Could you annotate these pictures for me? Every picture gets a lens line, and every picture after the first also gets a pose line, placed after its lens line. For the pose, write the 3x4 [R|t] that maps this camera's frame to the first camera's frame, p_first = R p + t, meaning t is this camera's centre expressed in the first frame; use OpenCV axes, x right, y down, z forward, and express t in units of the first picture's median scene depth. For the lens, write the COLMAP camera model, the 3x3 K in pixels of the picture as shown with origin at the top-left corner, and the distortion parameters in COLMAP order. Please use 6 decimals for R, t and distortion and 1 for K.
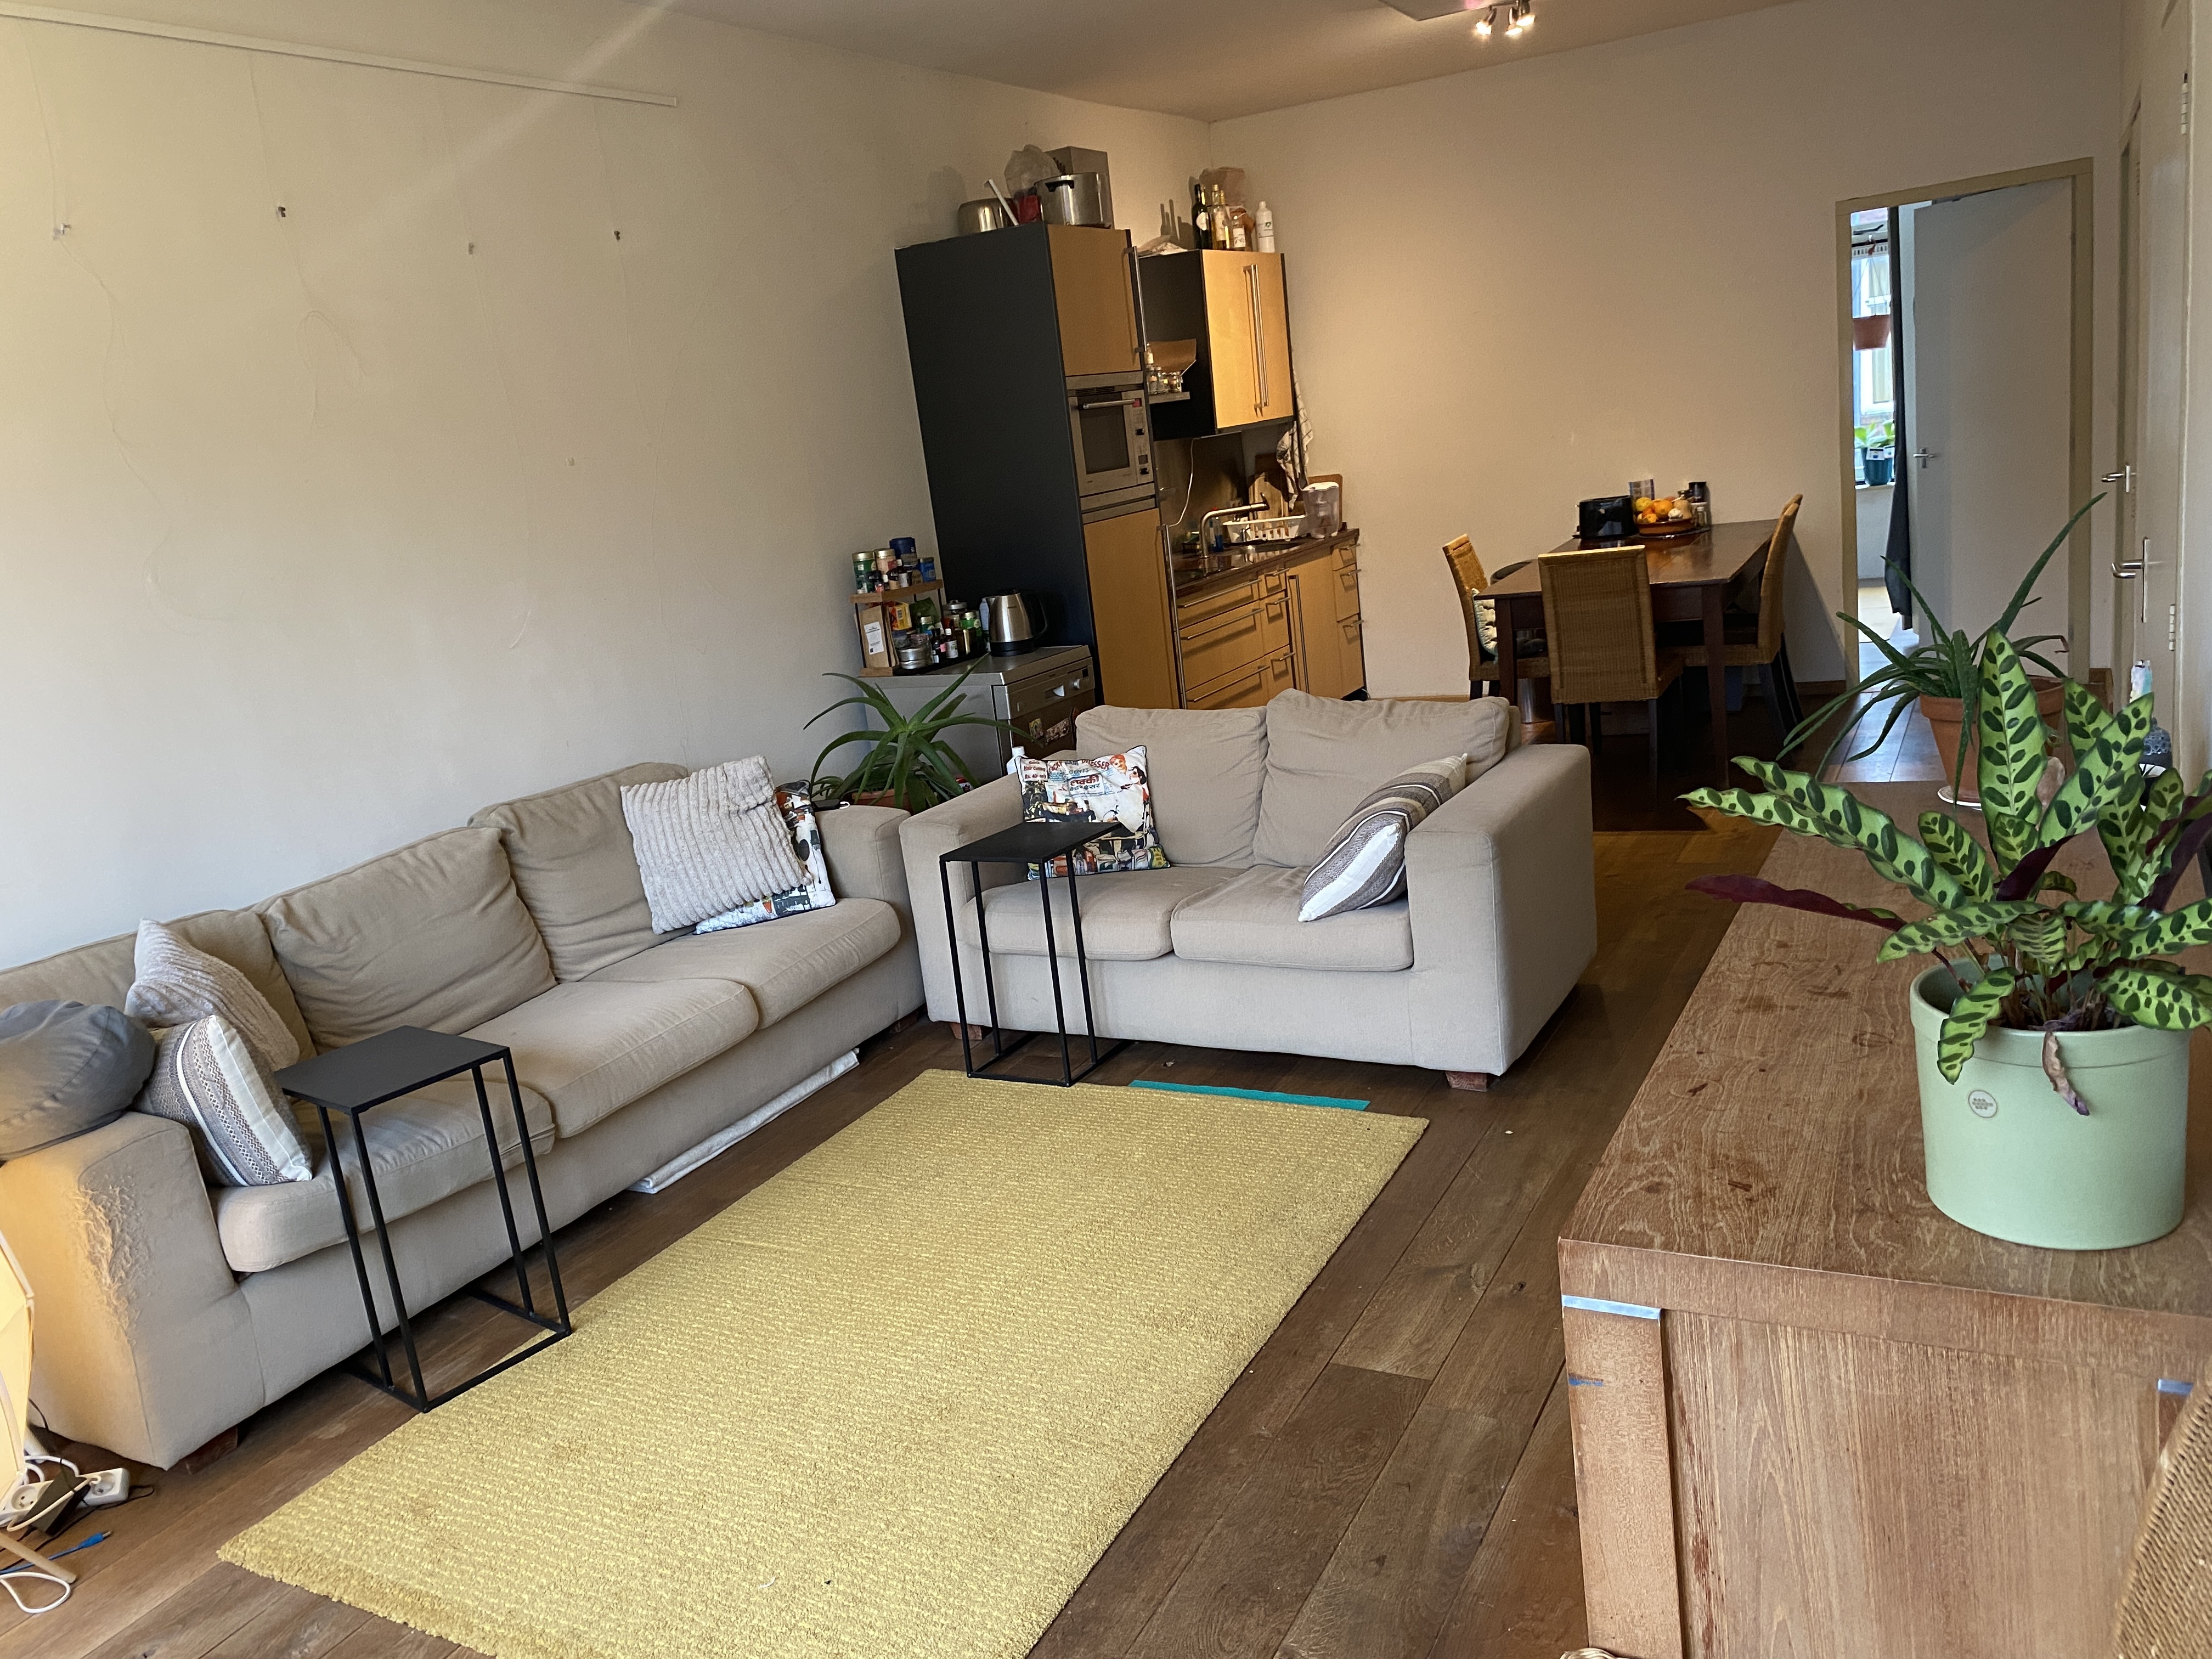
lens RADIAL K [[1705.8, 0, 1103.5], [0, 1705.8, 834.3], [0, 0, 1]] dist [0.015183, -0.002416]
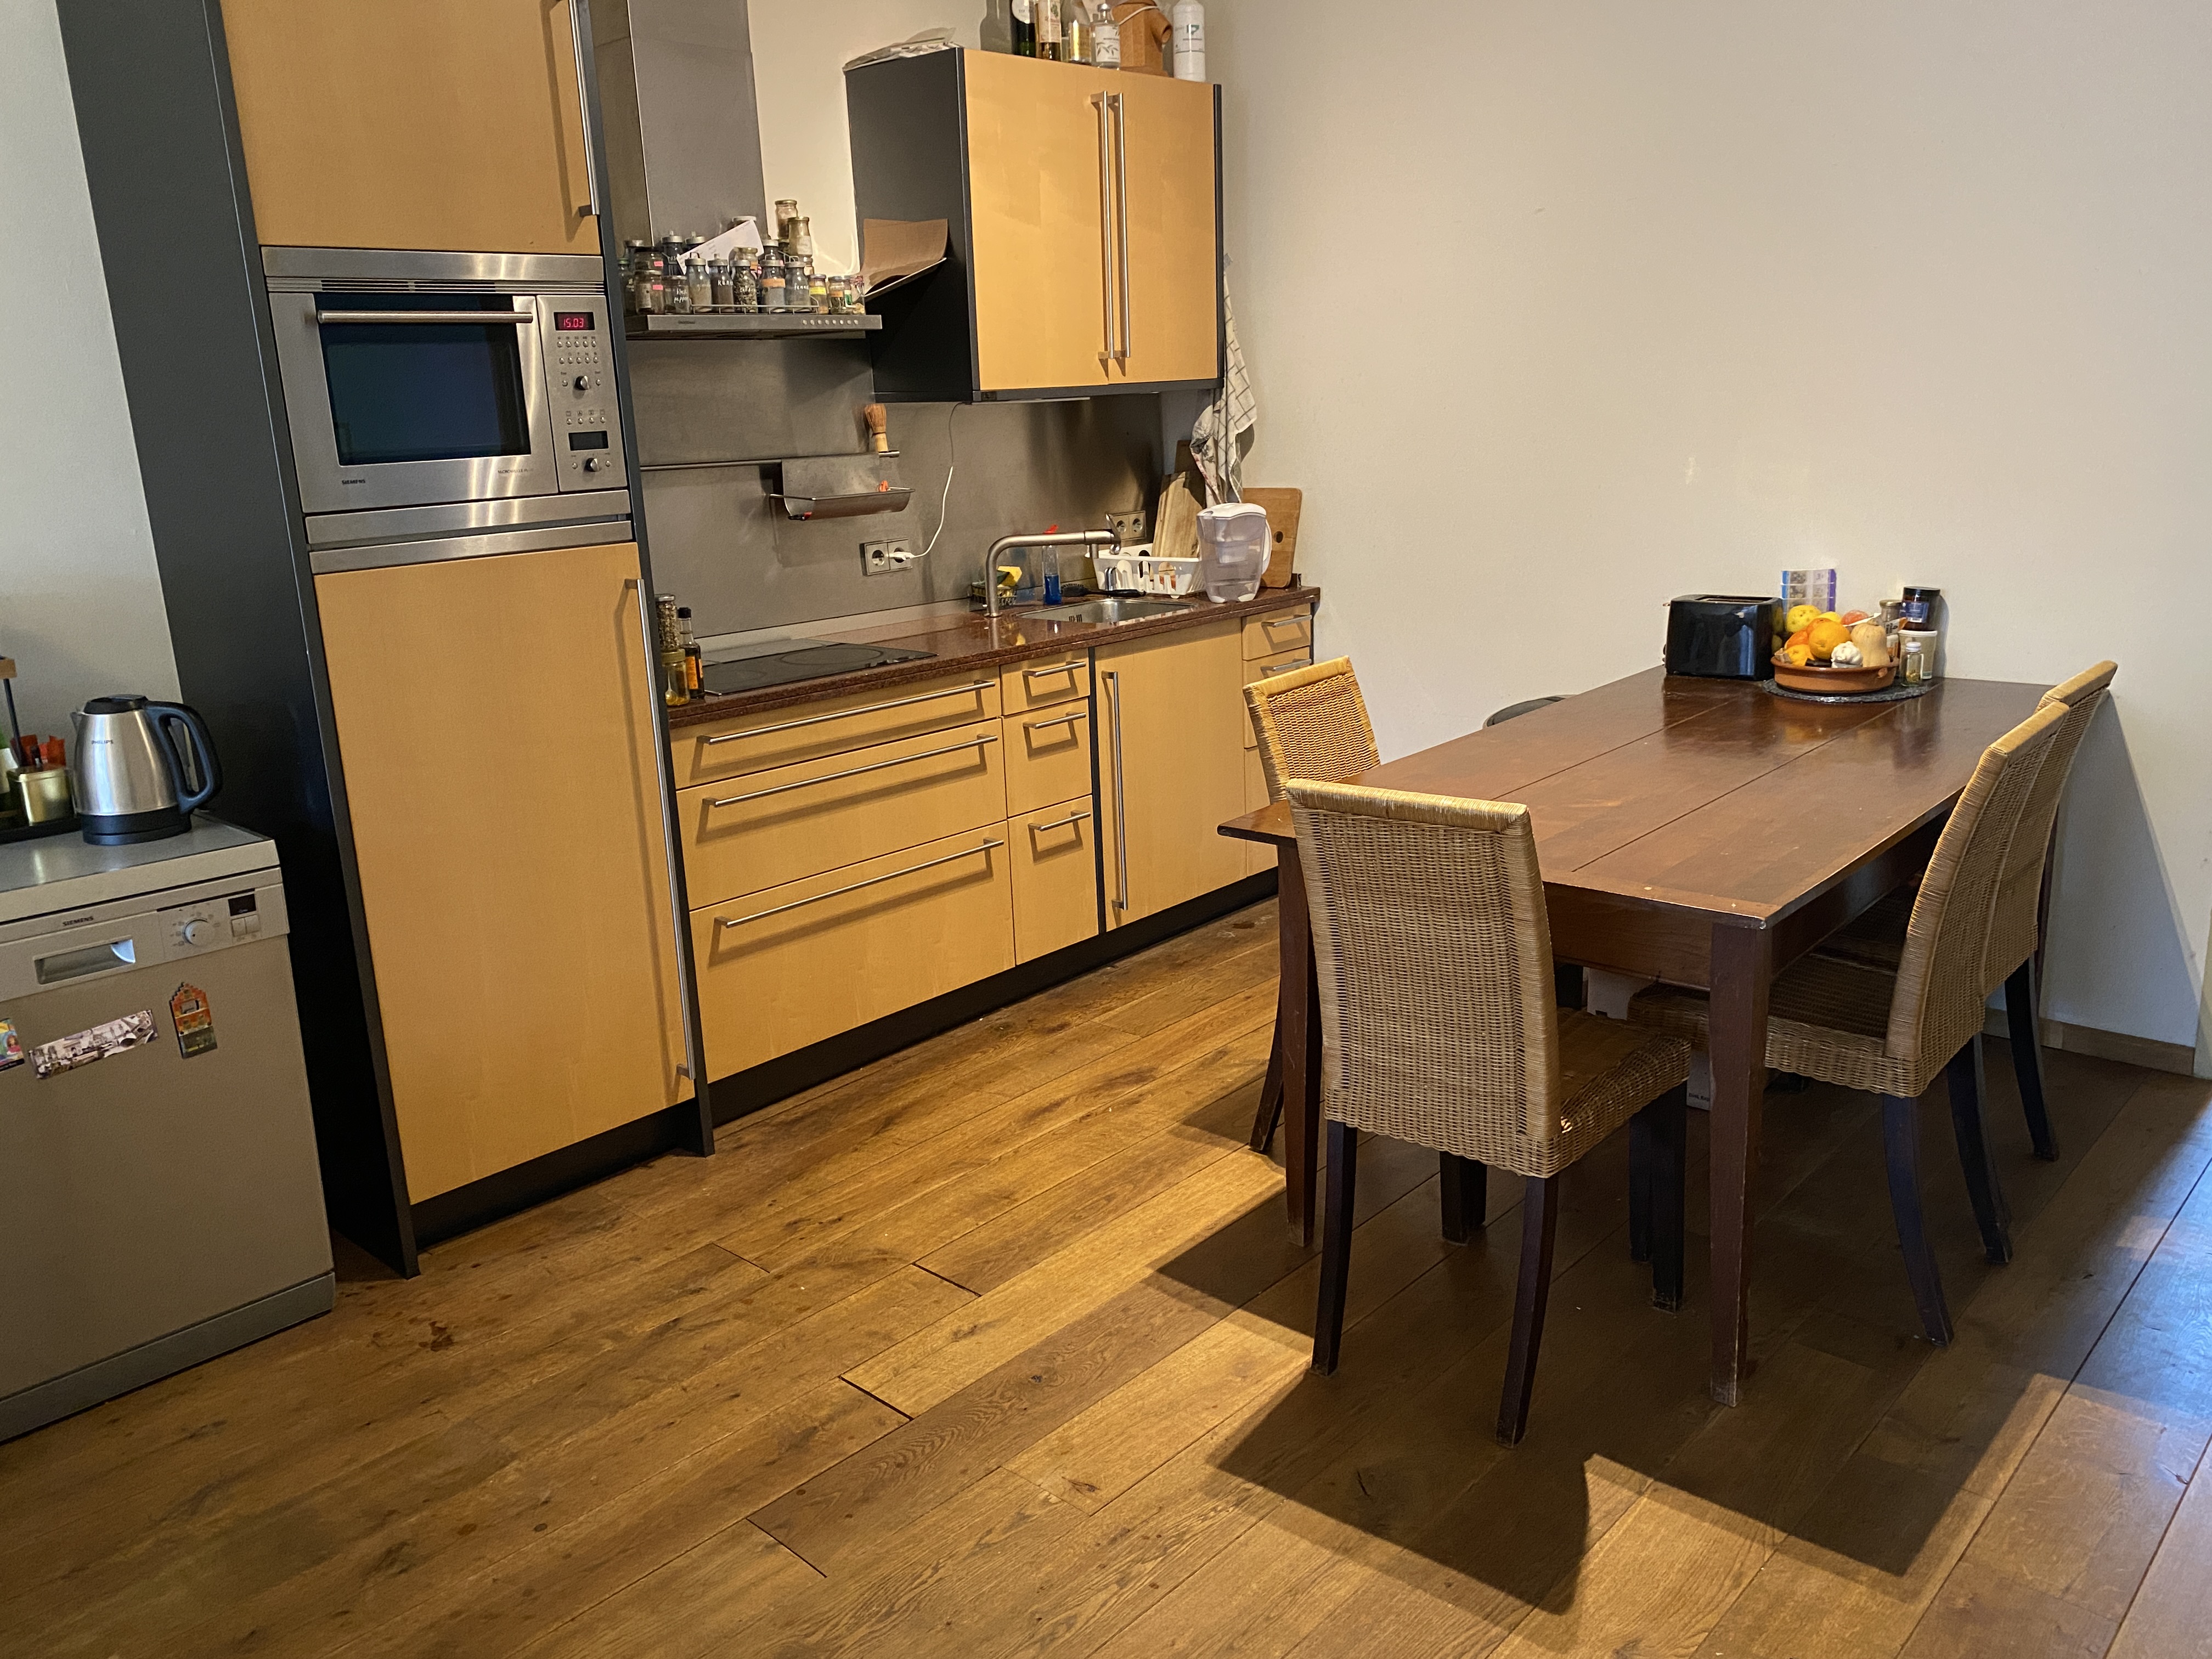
lens RADIAL K [[1705.8, 0, 1107.3], [0, 1705.8, 819.5], [0, 0, 1]] dist [0.015183, -0.002416]
pose [[0.965141, 0.143426, -0.218933, 0.240261], [-0.136567, 0.989552, 0.046226, -0.132309], [0.223275, -0.014715, 0.974644, 0.475284]]
